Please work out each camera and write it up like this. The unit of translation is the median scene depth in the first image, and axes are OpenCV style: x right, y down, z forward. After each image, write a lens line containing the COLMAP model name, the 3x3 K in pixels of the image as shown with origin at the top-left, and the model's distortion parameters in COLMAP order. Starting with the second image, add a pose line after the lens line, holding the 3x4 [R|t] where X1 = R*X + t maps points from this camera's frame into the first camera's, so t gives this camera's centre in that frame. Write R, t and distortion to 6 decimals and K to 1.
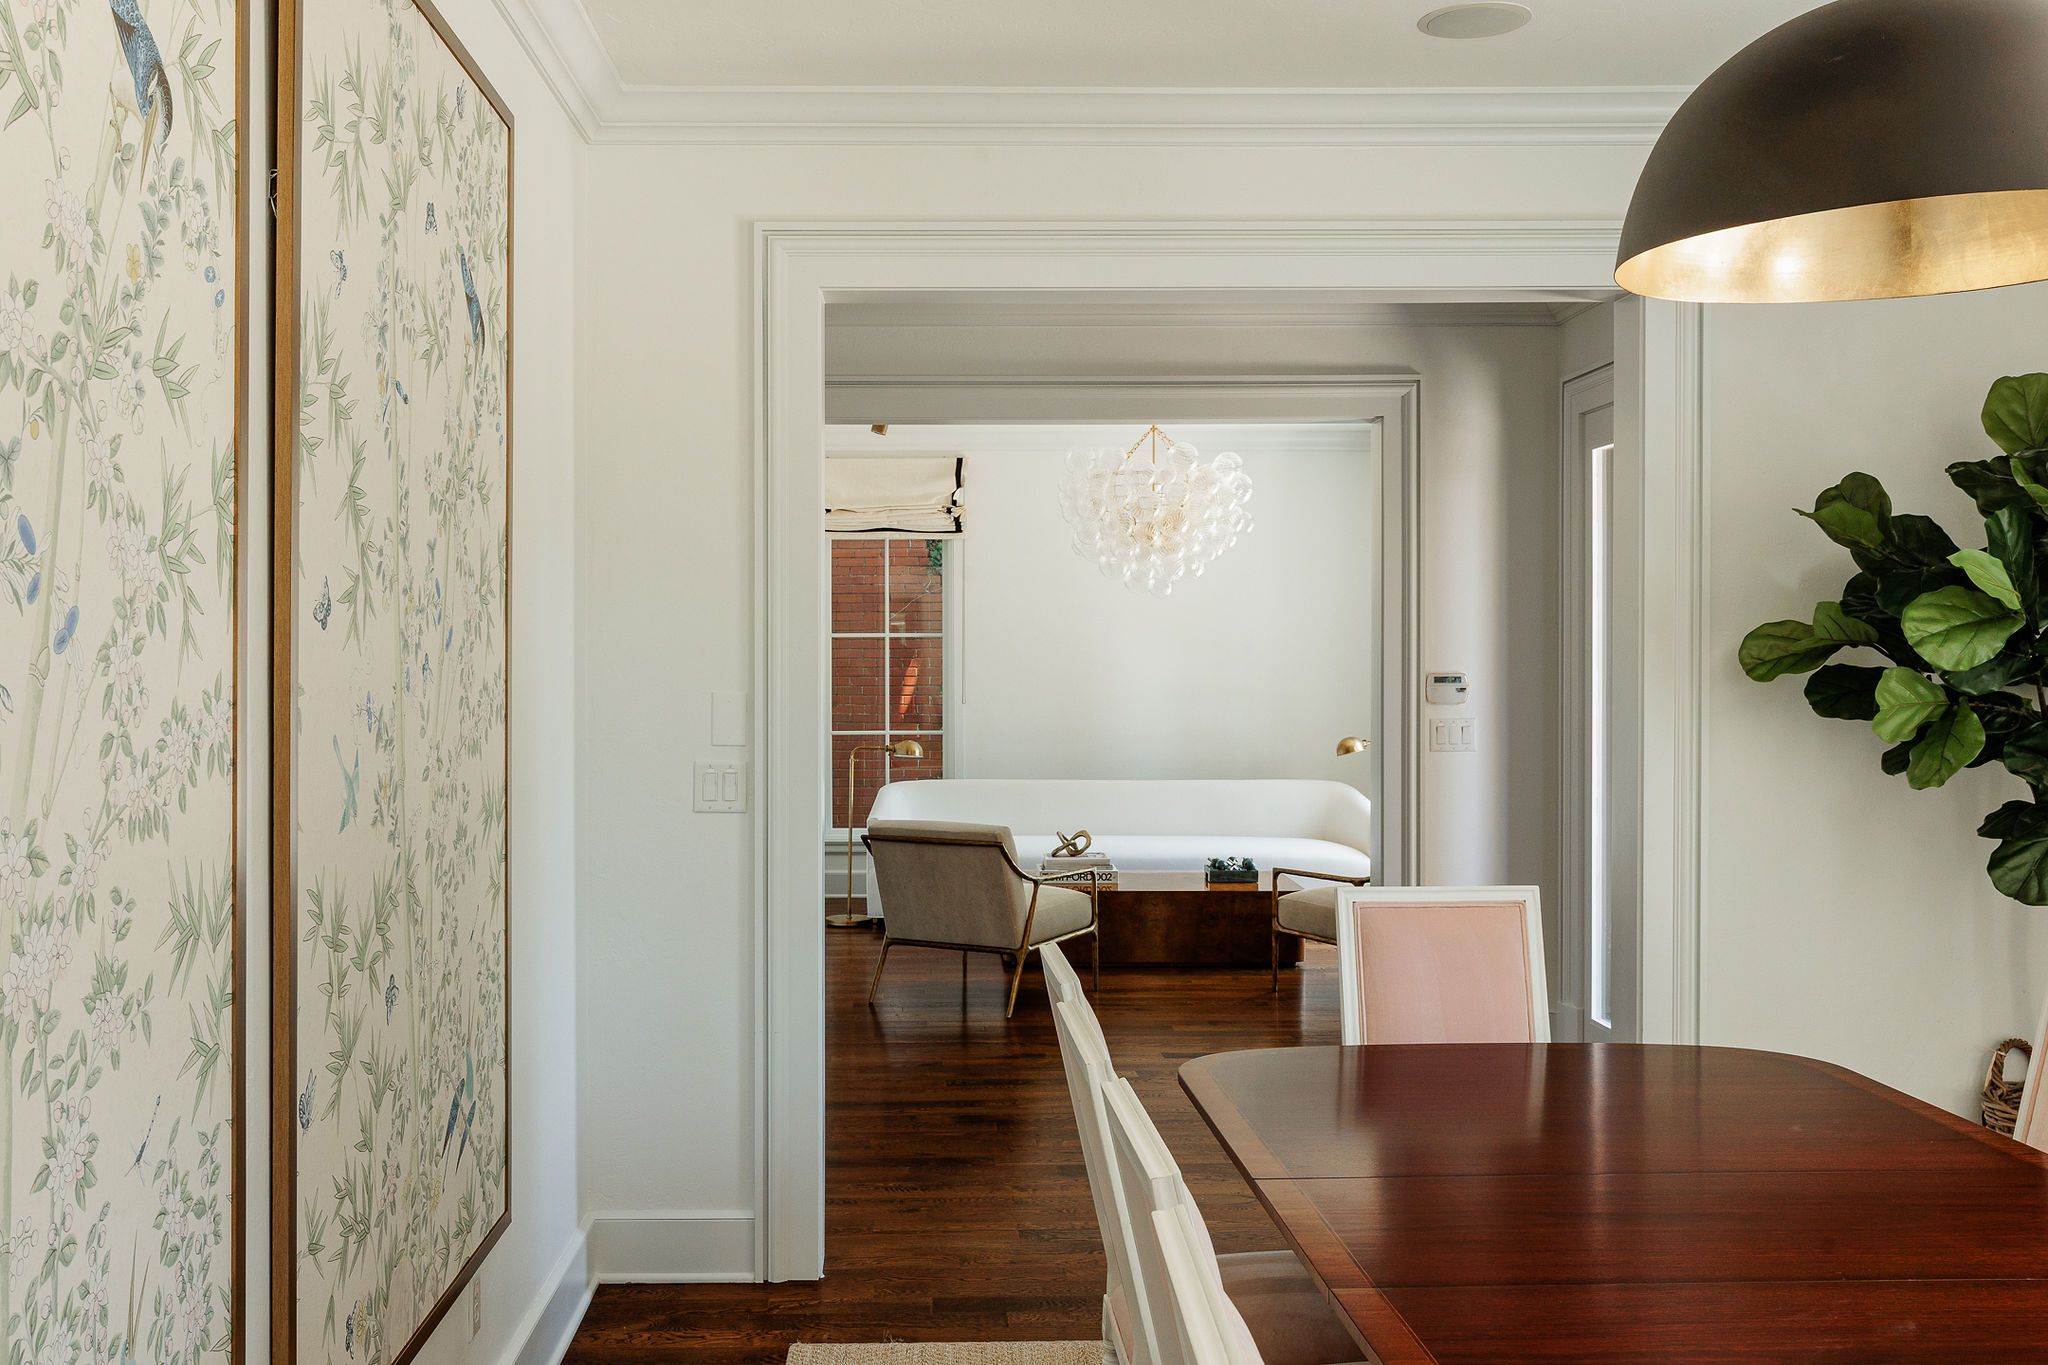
lens RADIAL K [[1835.1, 0, 1023.9], [0, 1835.1, 653.8], [0, 0, 1]] dist [0.001473, -0.012441]
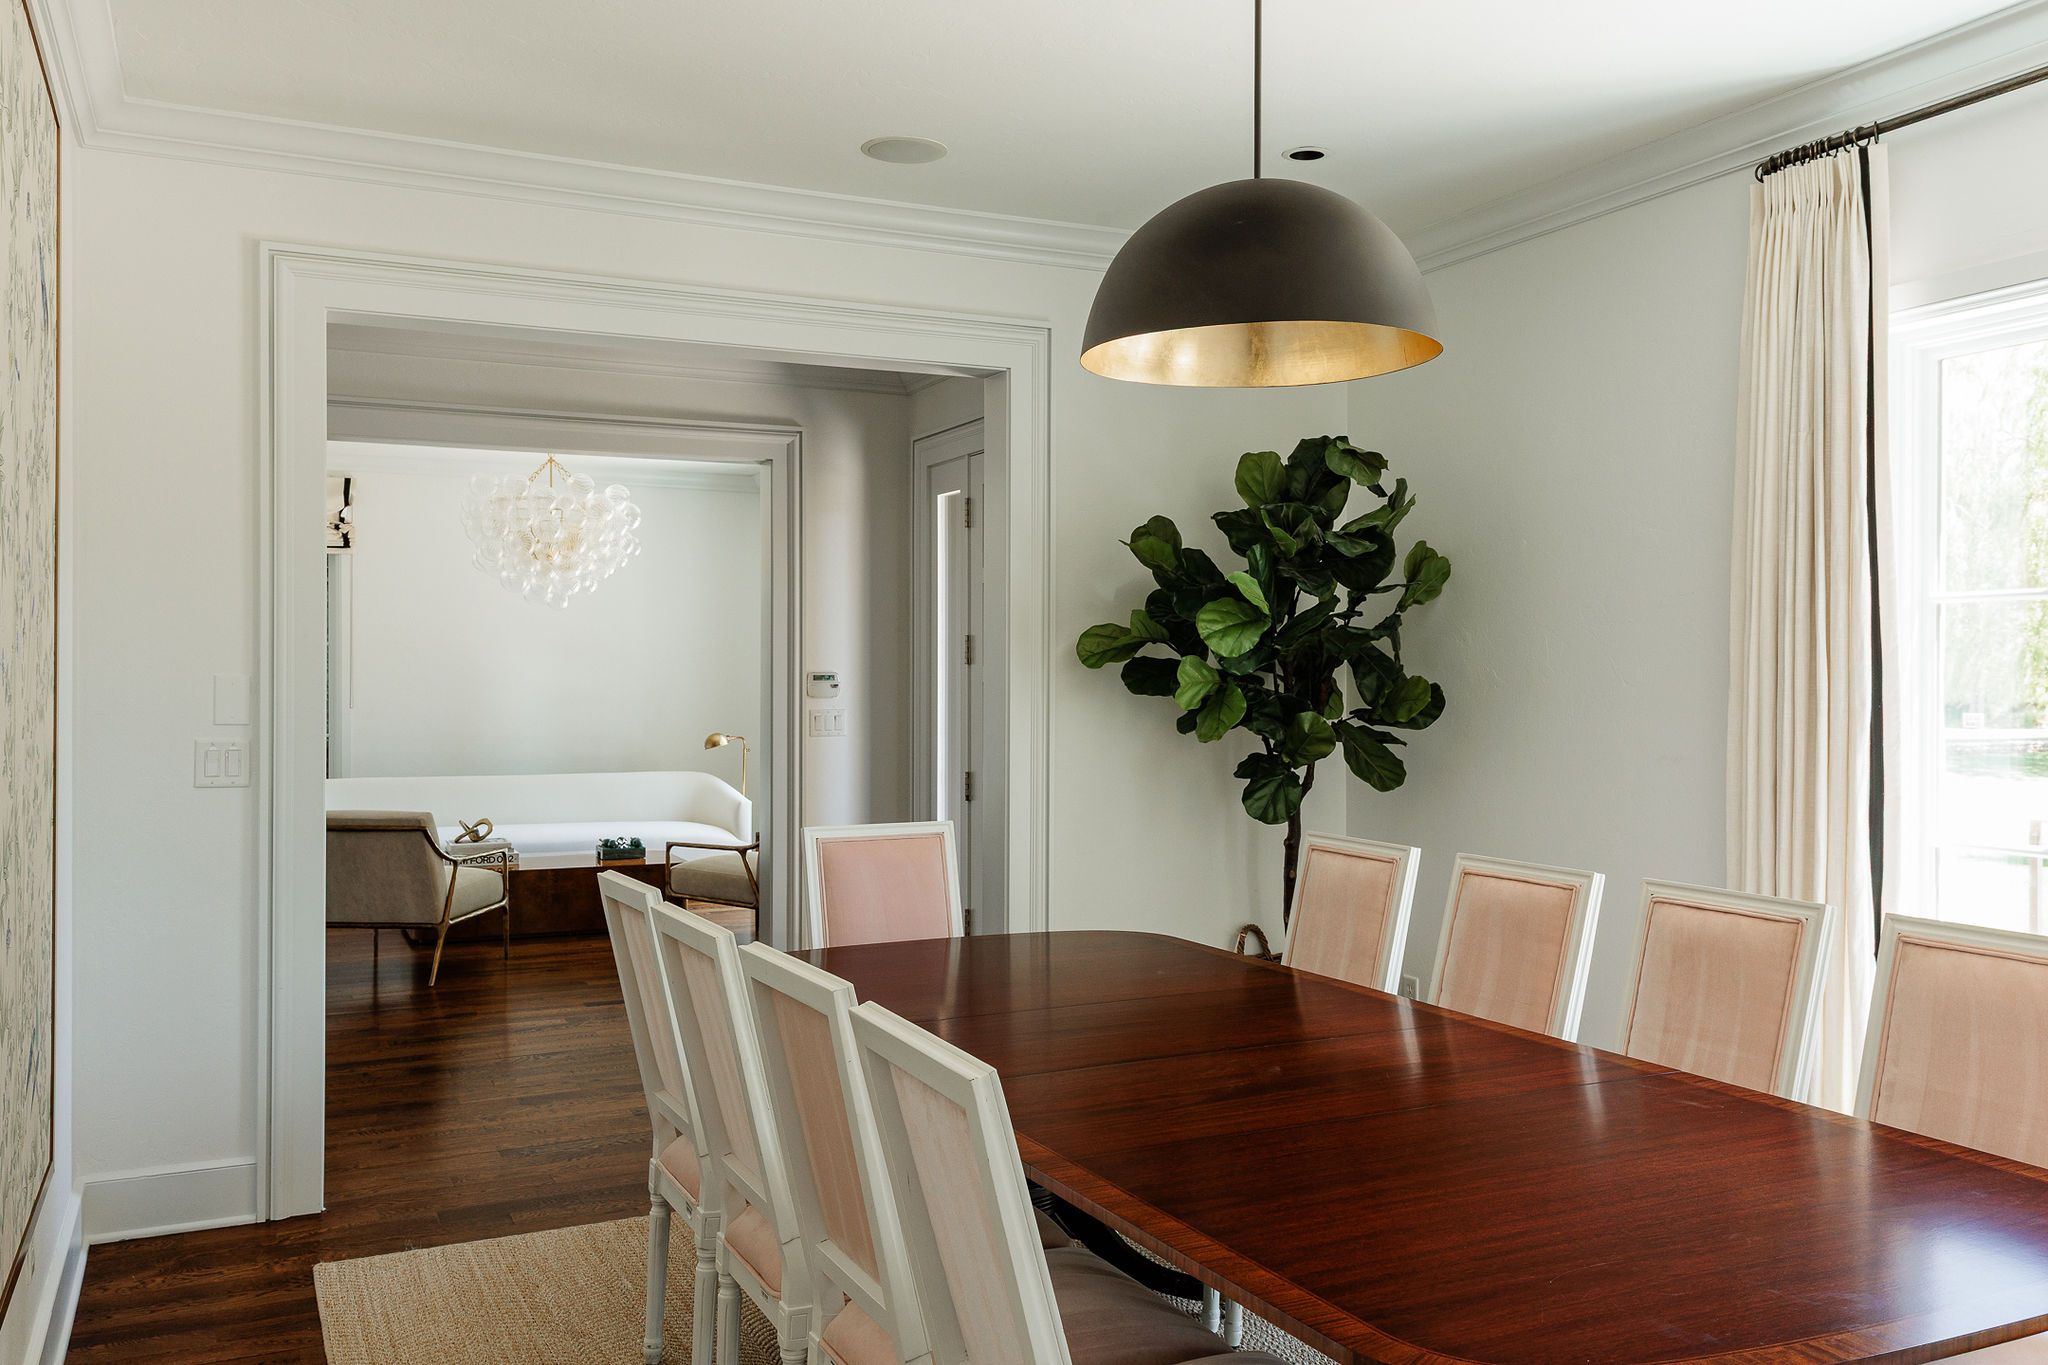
lens RADIAL K [[1676.7, 0, 1024.0], [0, 1676.7, 682.5], [0, 0, 1]] dist [0.014420, -0.002477]
pose [[0.905665, 0.002236, 0.423989, -0.164083], [0.000465, 0.999980, -0.006266, 0.032796], [-0.423994, 0.005872, 0.905646, -0.092293]]
